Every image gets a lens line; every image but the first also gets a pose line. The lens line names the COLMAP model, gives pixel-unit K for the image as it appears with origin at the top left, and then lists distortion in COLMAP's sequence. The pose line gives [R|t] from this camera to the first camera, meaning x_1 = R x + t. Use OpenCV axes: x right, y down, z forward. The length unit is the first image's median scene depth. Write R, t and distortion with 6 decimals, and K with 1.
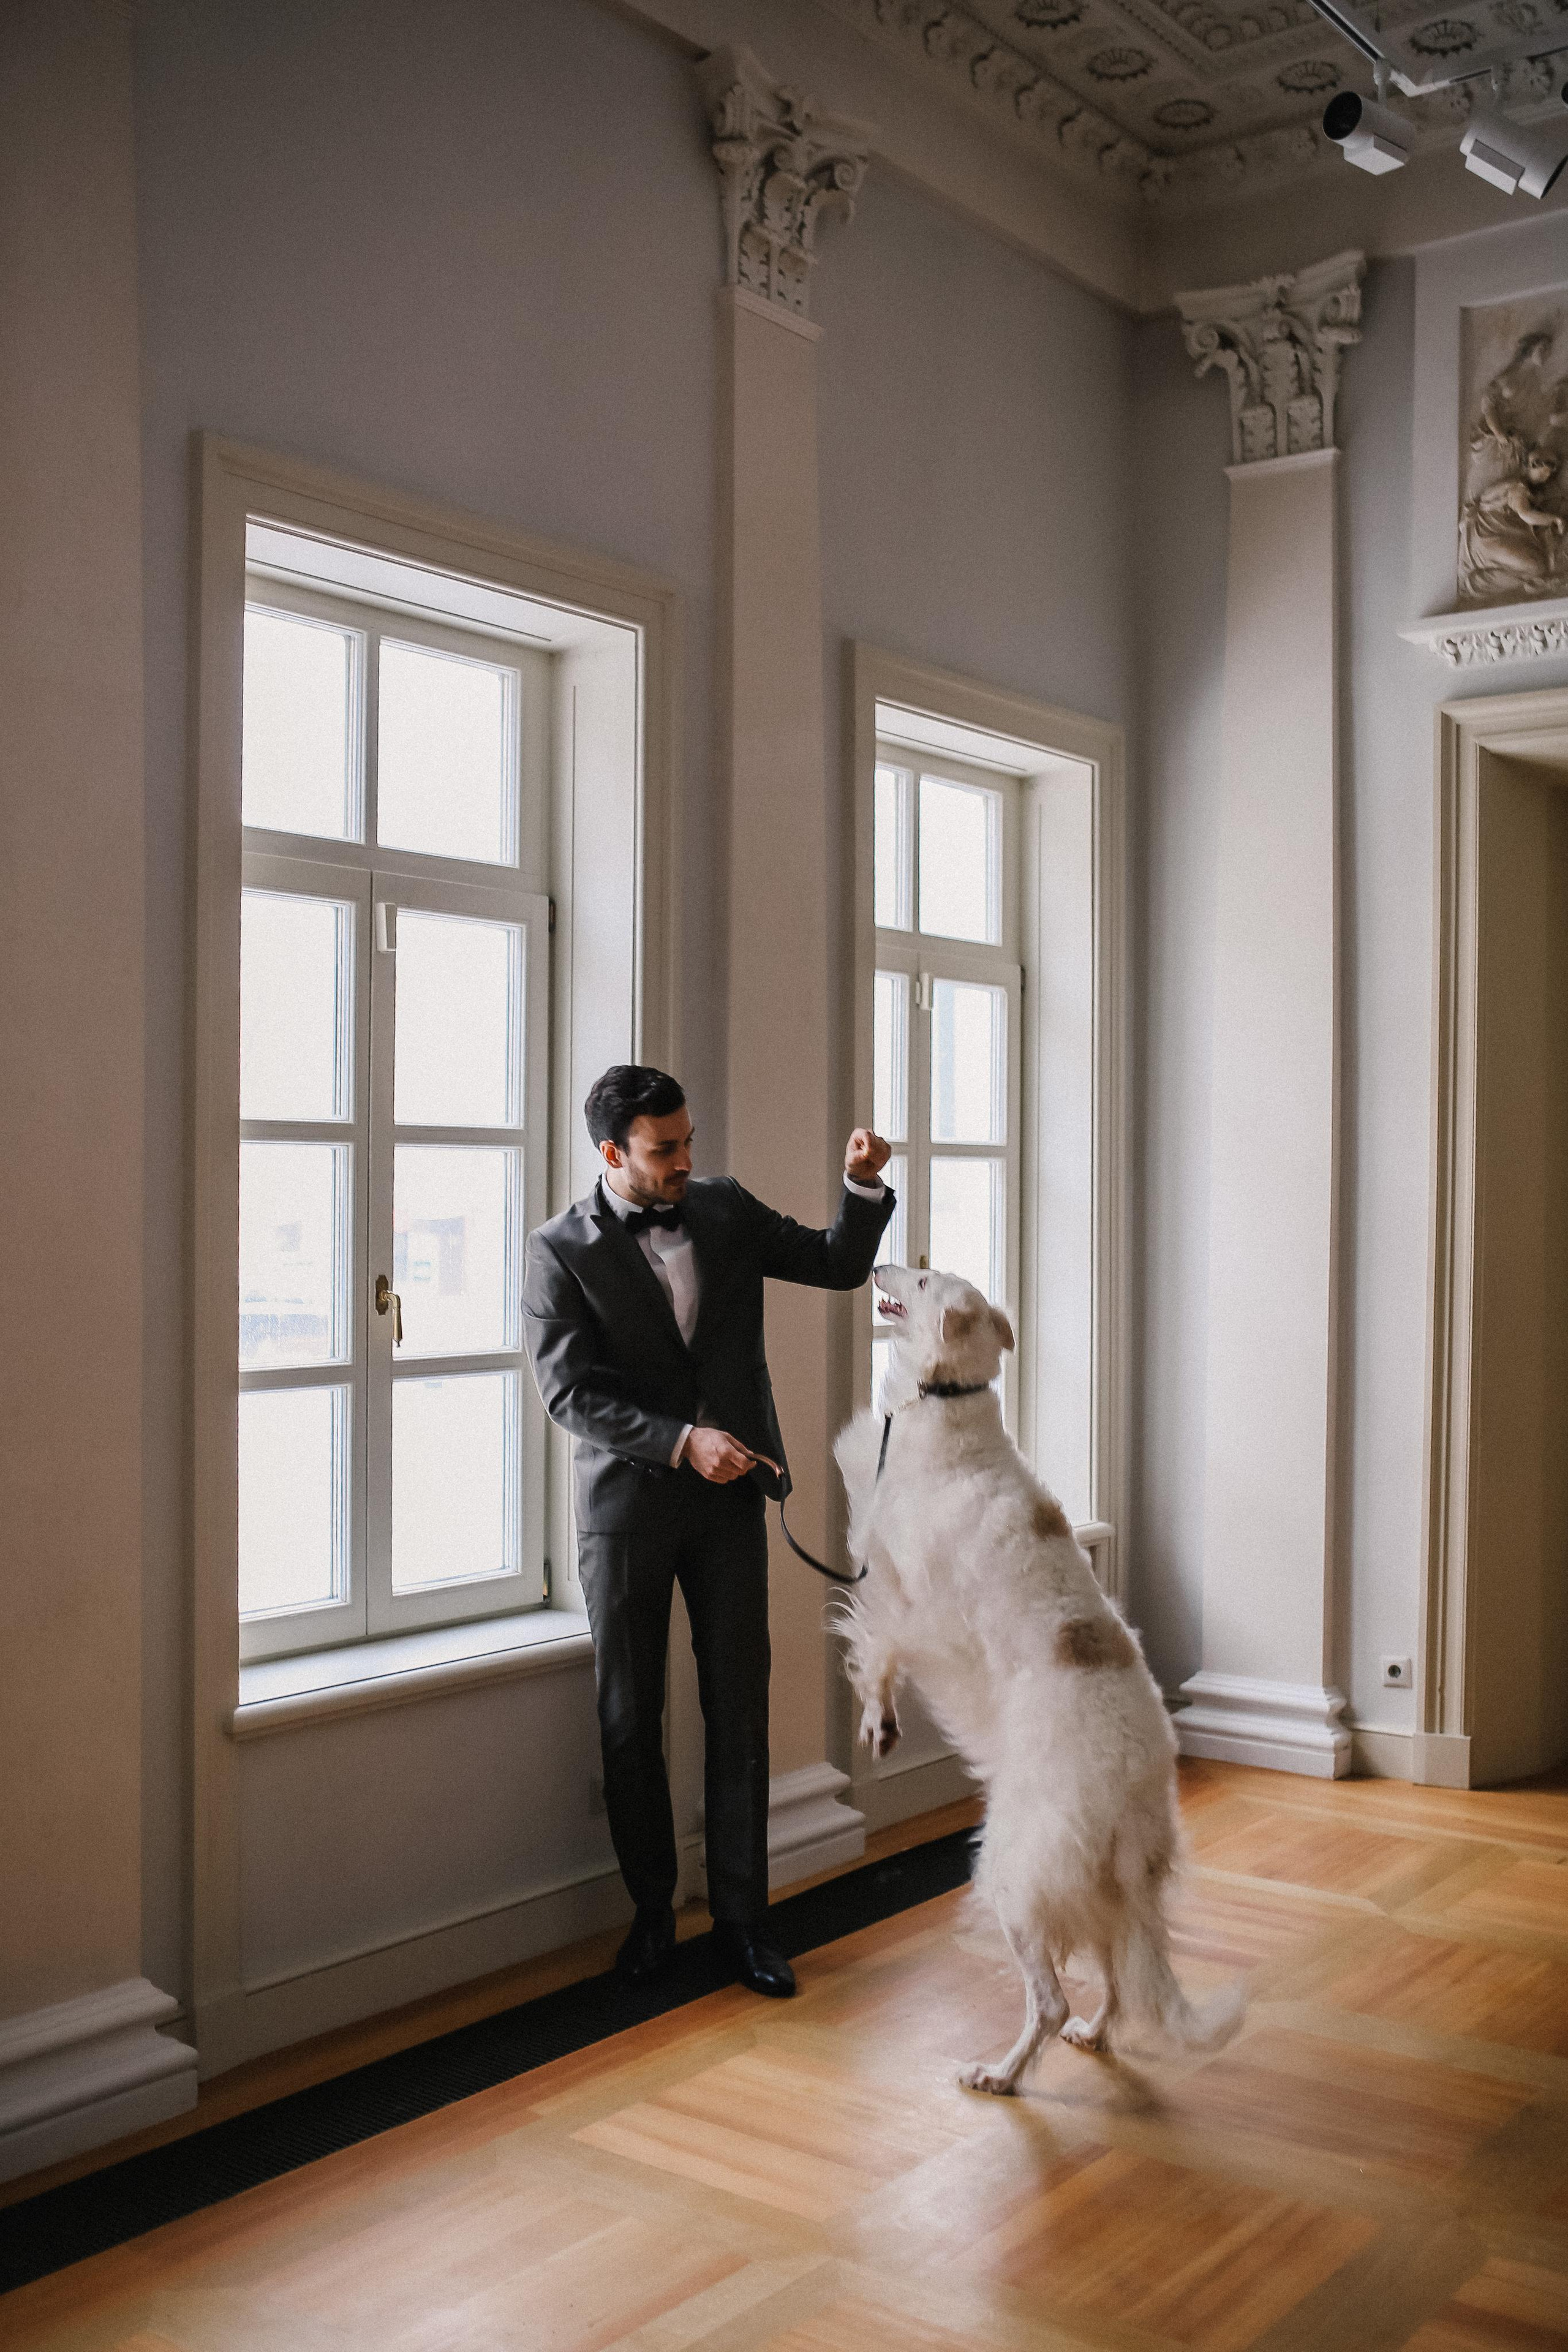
lens RADIAL K [[2330.0, 0, 779.6], [0, 2330.0, 1178.0], [0, 0, 1]] dist [-0.063170, 0.104858]
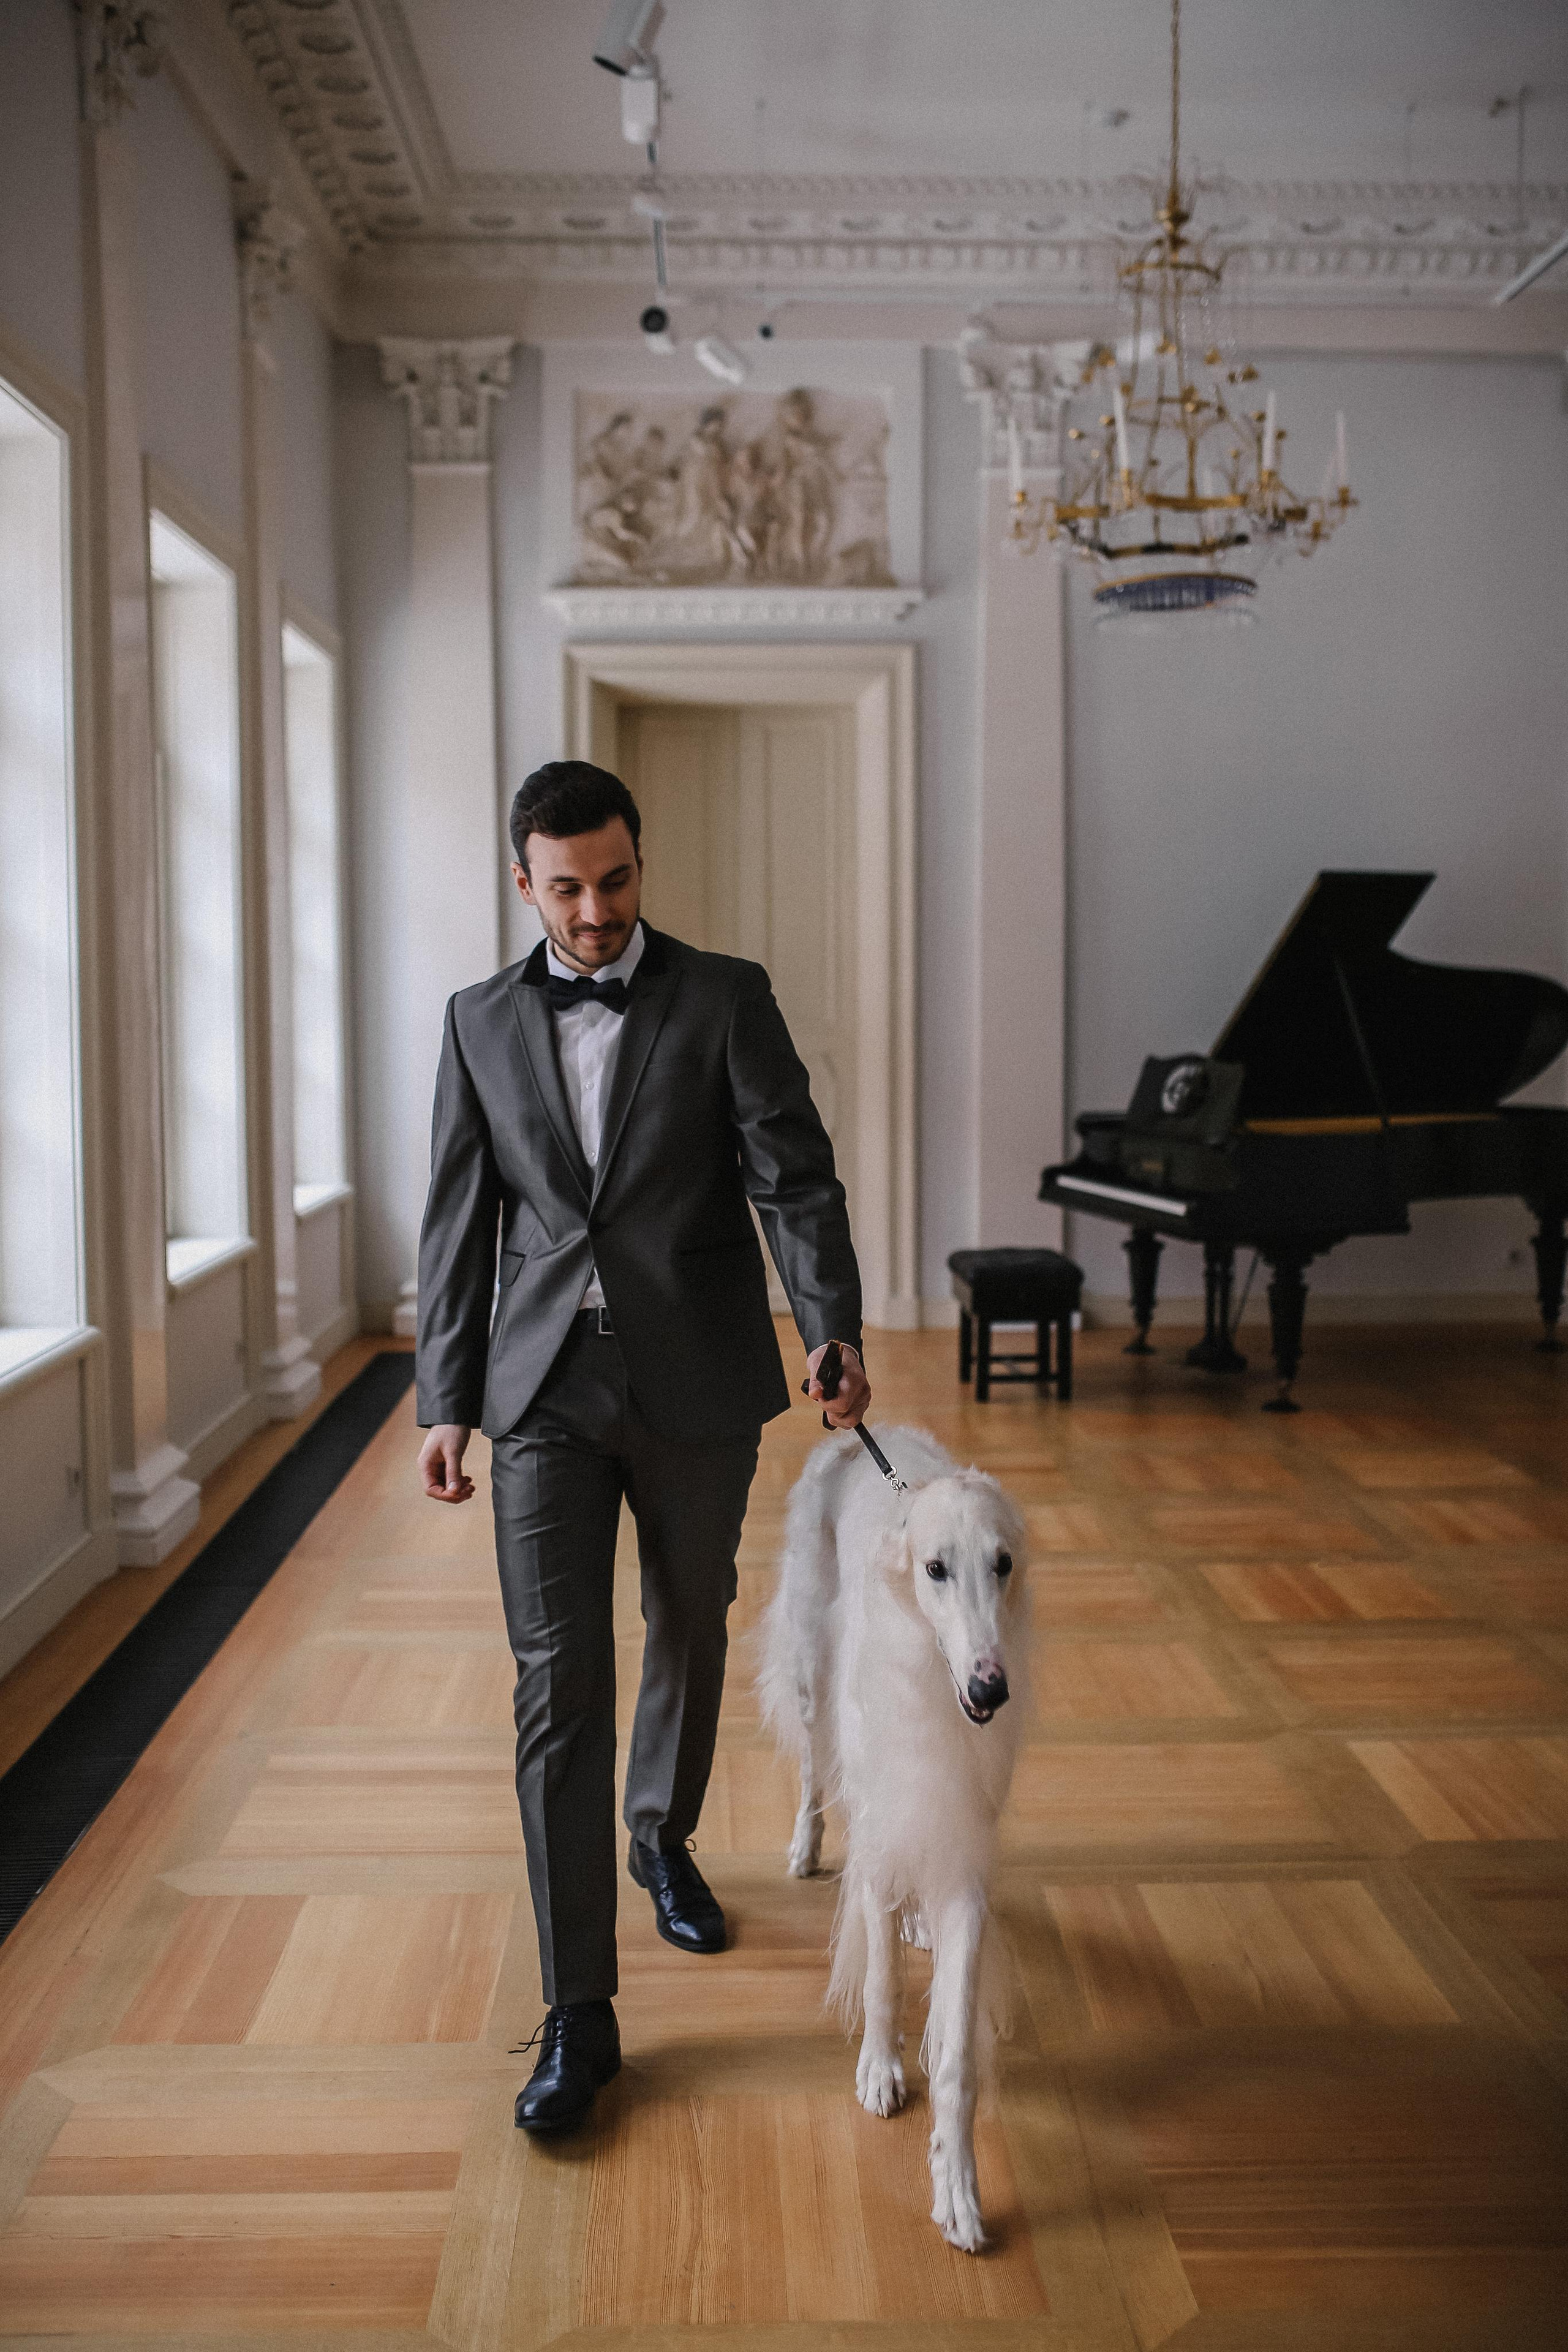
lens RADIAL K [[2330.0, 0, 779.6], [0, 2330.0, 1178.0], [0, 0, 1]] dist [-0.063170, 0.104858]
pose [[0.772833, -0.067049, 0.631058, -0.612519], [0.012044, 0.995774, 0.091049, 0.012591], [-0.634496, -0.062765, 0.770374, -0.320702]]
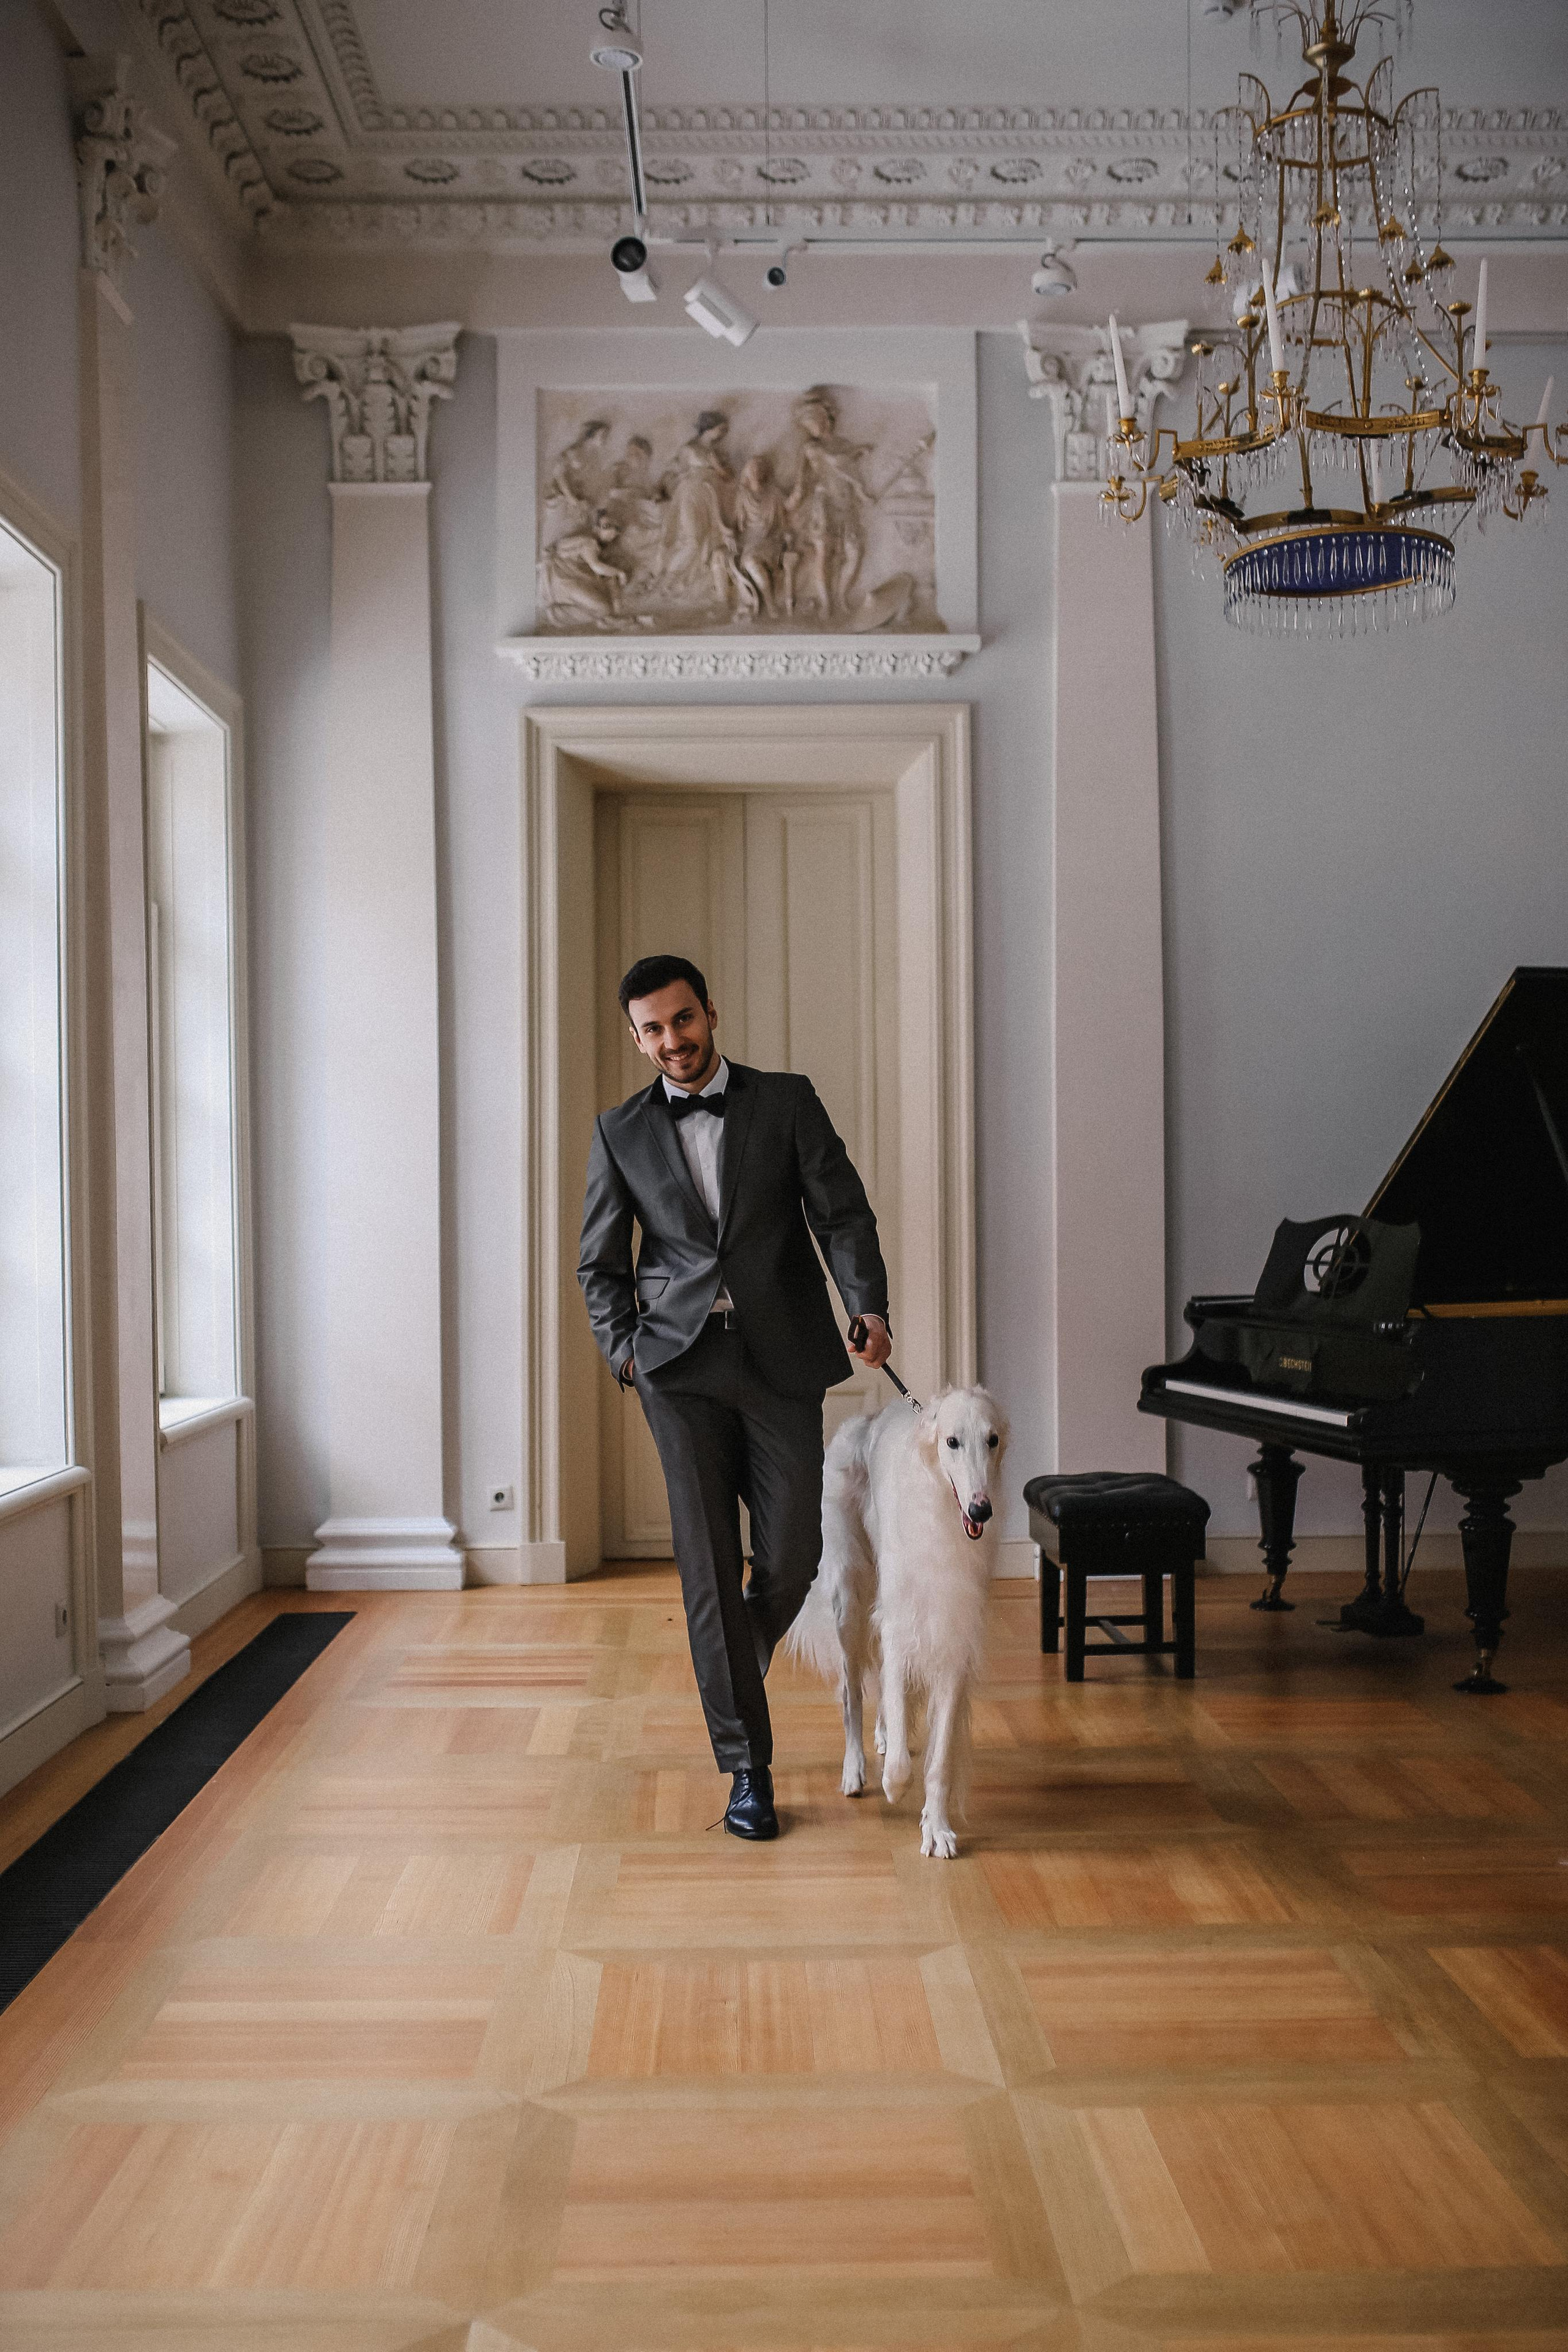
lens RADIAL K [[2426.0, 0, 776.4], [0, 2426.0, 1246.1], [0, 0, 1]] dist [-0.022072, 0.006450]
pose [[0.780957, -0.031941, 0.623768, -0.422264], [0.018673, 0.999439, 0.027800, 0.047836], [-0.624306, -0.010063, 0.781115, -0.094309]]
